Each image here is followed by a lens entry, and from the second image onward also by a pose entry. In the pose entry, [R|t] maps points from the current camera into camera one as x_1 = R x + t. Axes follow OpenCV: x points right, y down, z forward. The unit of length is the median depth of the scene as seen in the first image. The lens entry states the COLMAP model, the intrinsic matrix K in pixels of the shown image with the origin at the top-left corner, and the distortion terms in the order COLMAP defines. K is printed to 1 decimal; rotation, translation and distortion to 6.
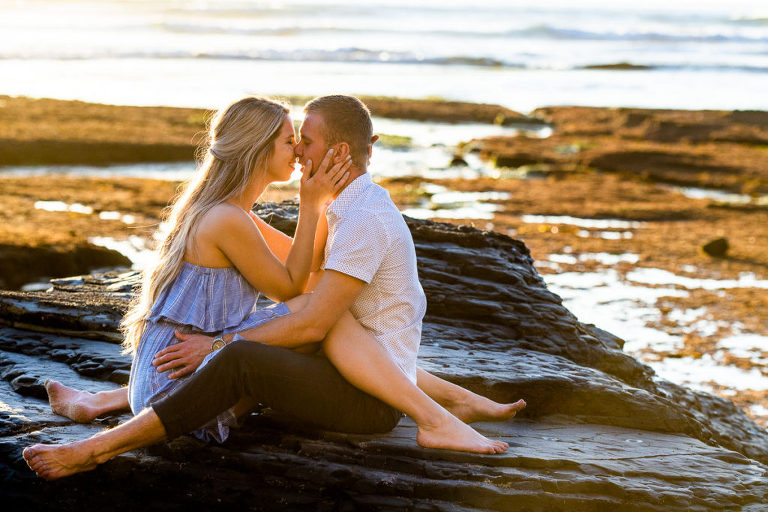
lens RADIAL K [[2854.4, 0, 384.0], [0, 2854.4, 256.0], [0, 0, 1]] dist [-0.105918, -0.626538]
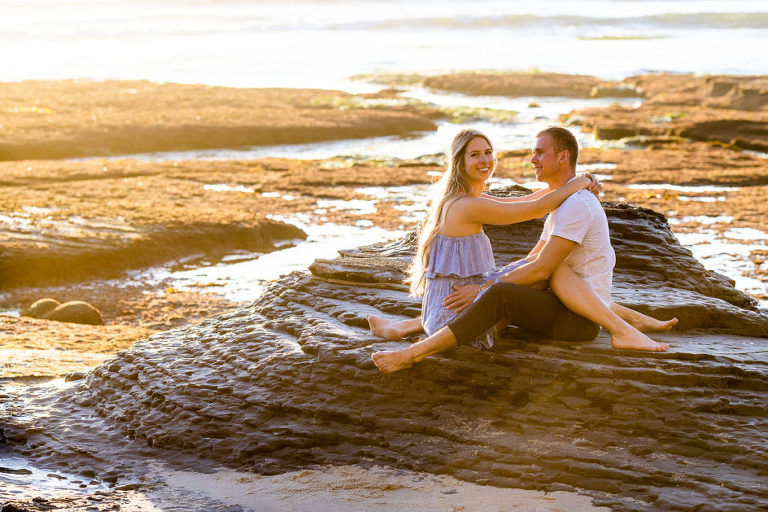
lens RADIAL K [[2854.4, 0, 384.0], [0, 2854.4, 256.0], [0, 0, 1]] dist [-0.105918, -0.626538]
pose [[0.999162, -0.028553, -0.029330, -0.053637], [0.028911, 0.999512, 0.011838, -0.005253], [0.028978, -0.012676, 0.999500, -0.467453]]
